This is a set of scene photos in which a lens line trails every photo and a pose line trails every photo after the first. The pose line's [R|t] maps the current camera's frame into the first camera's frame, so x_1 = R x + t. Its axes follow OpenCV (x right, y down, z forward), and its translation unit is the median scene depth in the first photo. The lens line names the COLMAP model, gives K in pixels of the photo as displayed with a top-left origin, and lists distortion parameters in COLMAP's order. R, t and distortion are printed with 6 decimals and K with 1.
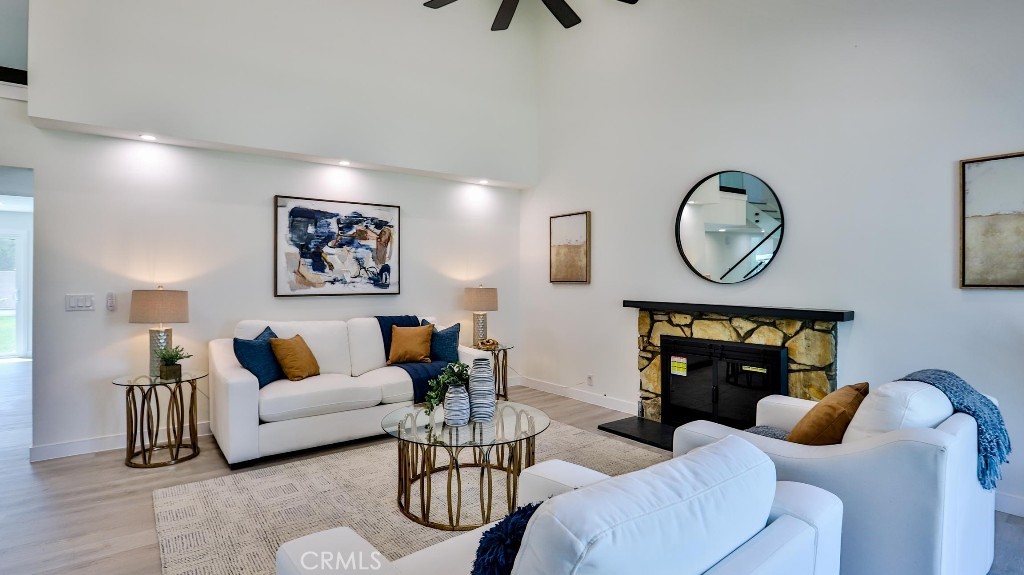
lens RADIAL K [[501.5, 0, 513.4], [0, 501.5, 279.1], [0, 0, 1]] dist [-0.058811, 0.018906]
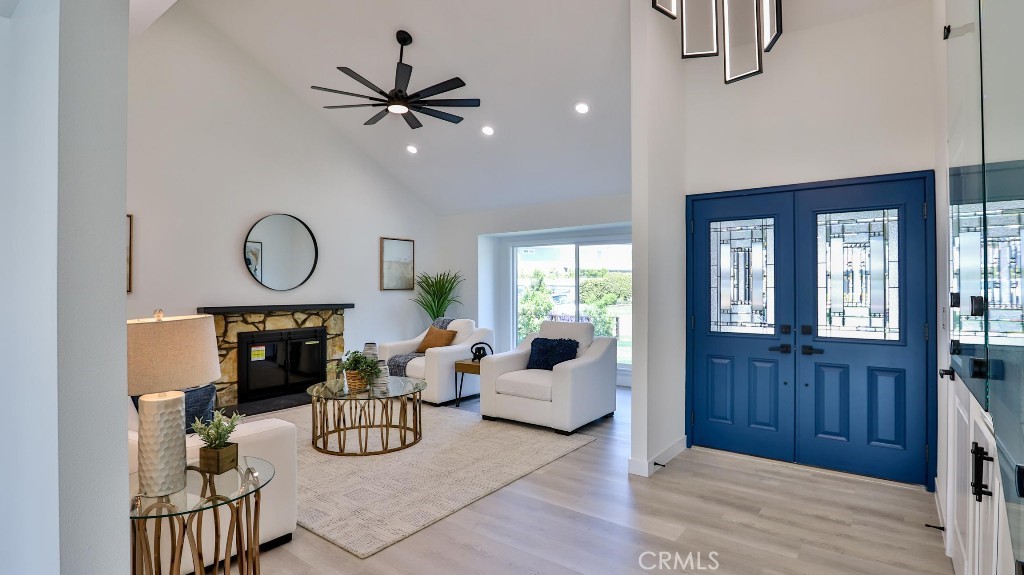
lens RADIAL K [[501.5, 0, 513.4], [0, 501.5, 279.1], [0, 0, 1]] dist [-0.058811, 0.018906]
pose [[-0.255734, 0.009324, 0.966702, -1.041168], [0.003360, 0.999956, -0.008756, -0.008578], [-0.966741, 0.001009, -0.255754, 0.634273]]
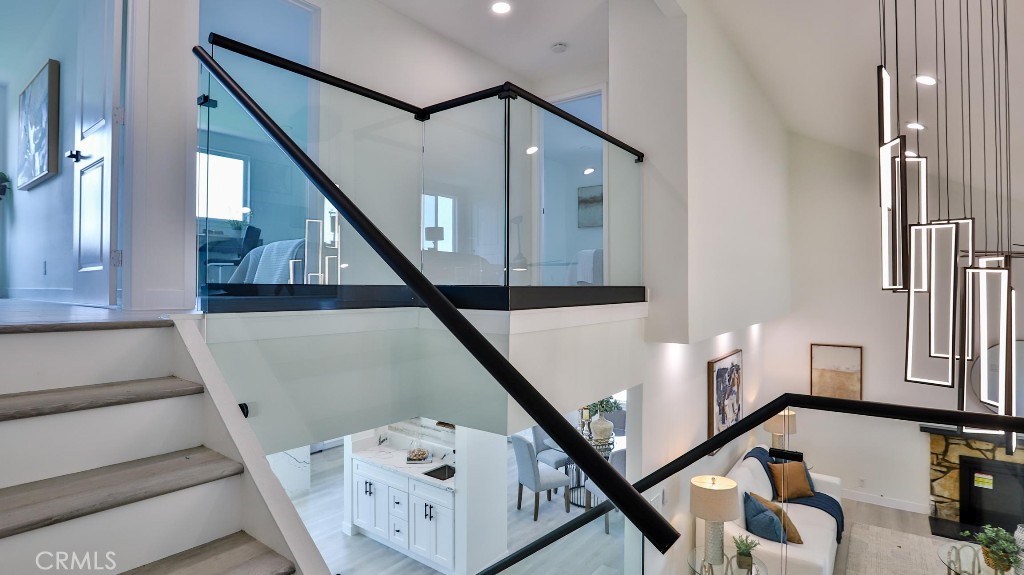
lens RADIAL K [[501.5, 0, 513.4], [0, 501.5, 279.1], [0, 0, 1]] dist [-0.058811, 0.018906]
pose [[0.967261, 0.006990, 0.253686, -1.147805], [-0.001663, 0.999774, -0.021207, -0.318257], [-0.253777, 0.020091, 0.967054, 0.053858]]
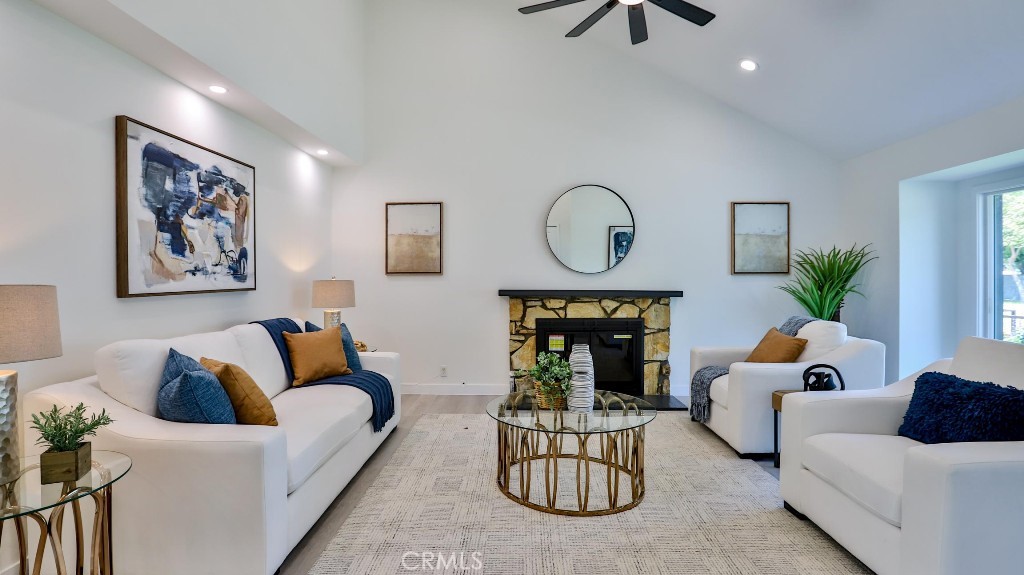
lens RADIAL K [[501.5, 0, 513.4], [0, 501.5, 279.1], [0, 0, 1]] dist [-0.058811, 0.018906]
pose [[0.631427, -0.007988, 0.775394, -0.614435], [0.004040, 0.999967, 0.007012, 0.012596], [-0.775425, -0.001295, 0.631439, 0.304545]]
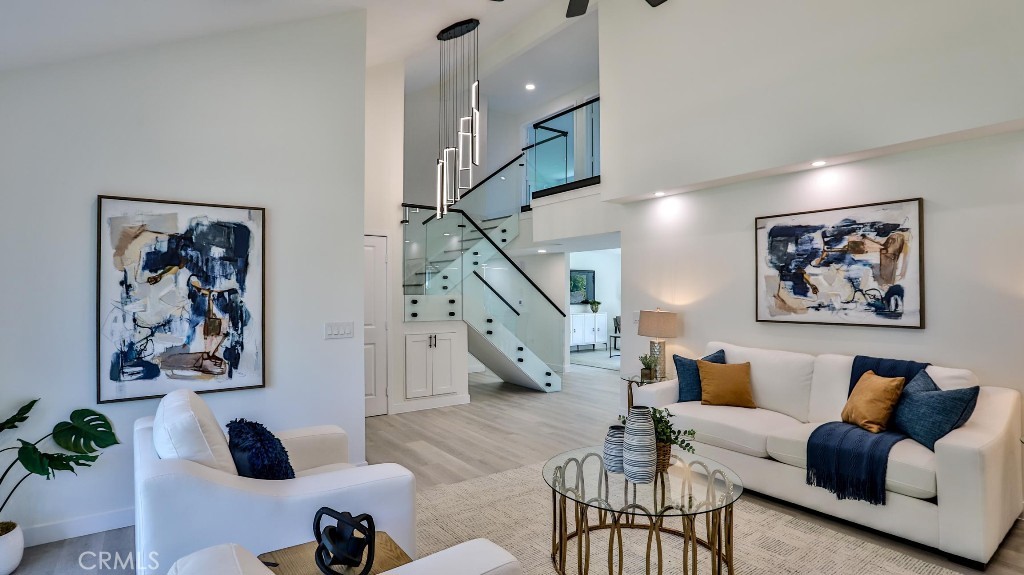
lens RADIAL K [[522.5, 0, 512.0], [0, 522.5, 287.5], [0, 0, 1]] dist [-0.003661, -0.000584]
pose [[-0.036968, -0.003971, -0.999309, 0.555816], [0.008724, 0.999953, -0.004297, -0.030433], [0.999278, -0.008877, -0.036932, 0.541432]]
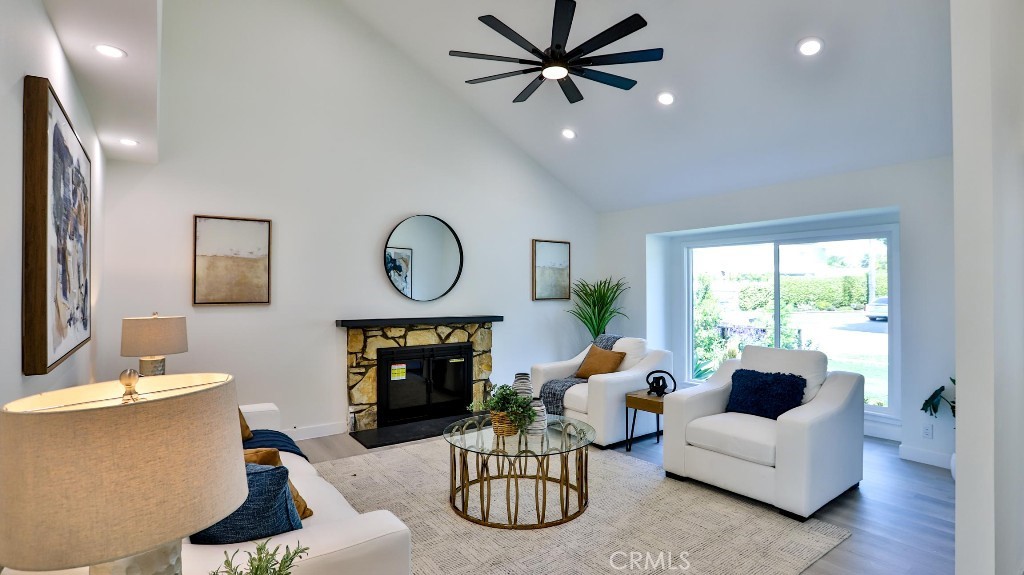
lens RADIAL K [[501.5, 0, 513.4], [0, 501.5, 279.1], [0, 0, 1]] dist [-0.058811, 0.018906]
pose [[0.032906, 0.017991, 0.999297, -0.788265], [0.001774, 0.999835, -0.018060, -0.021946], [-0.999457, 0.002367, 0.032869, 0.643389]]
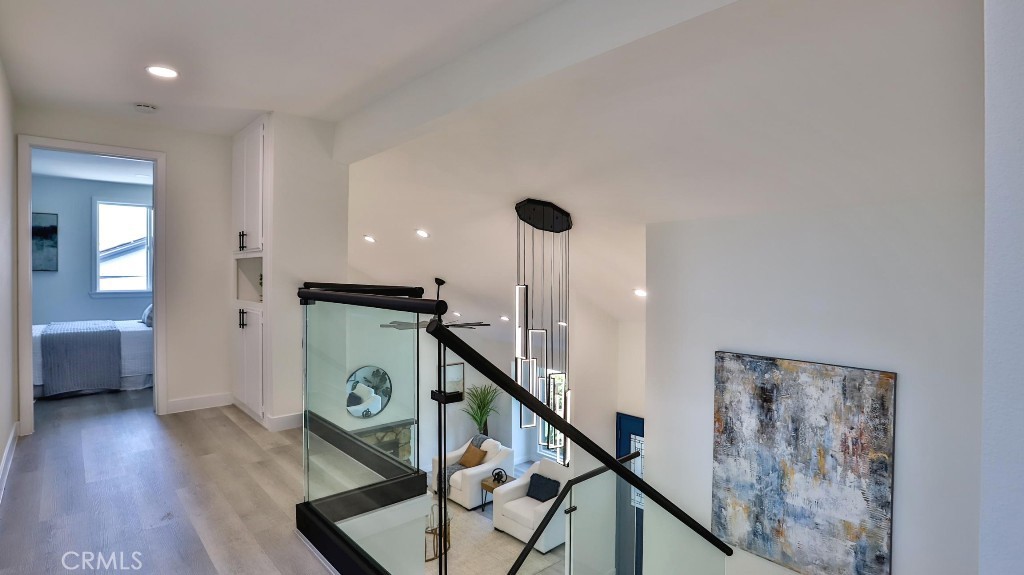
lens RADIAL K [[515.7, 0, 512.1], [0, 515.7, 278.8], [0, 0, 1]] dist [-0.062450, -0.000275]
pose [[-0.074136, -0.008697, 0.997210, -1.605049], [-0.000547, 0.999962, 0.008680, -0.540545], [-0.997248, 0.000098, -0.074138, 0.485512]]
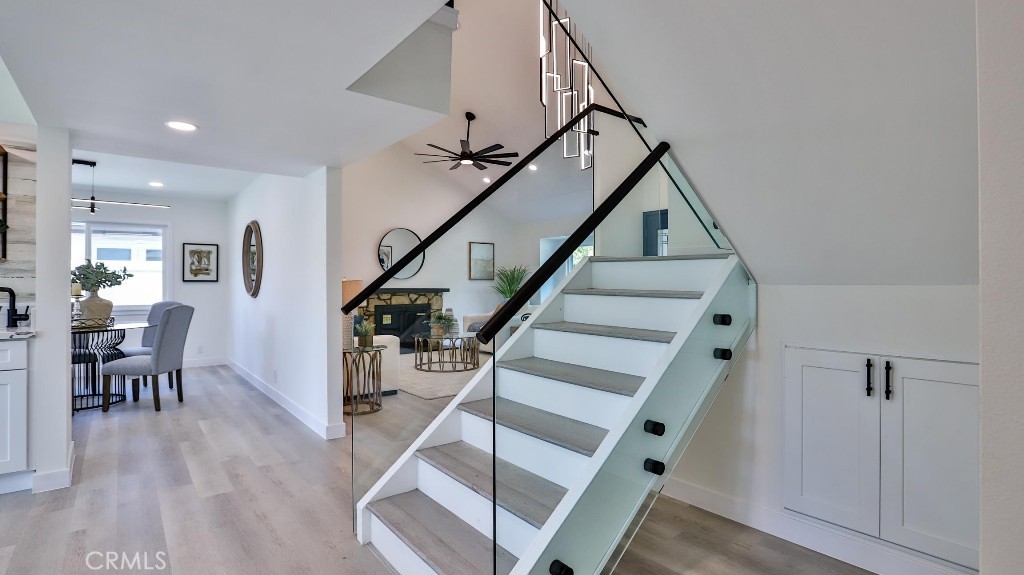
lens RADIAL K [[501.5, 0, 513.4], [0, 501.5, 279.1], [0, 0, 1]] dist [-0.058811, 0.018906]
pose [[-0.017184, 0.006383, 0.999832, -1.622869], [0.004051, 0.999972, -0.006314, 0.023166], [-0.999844, 0.003942, -0.017209, 0.479362]]
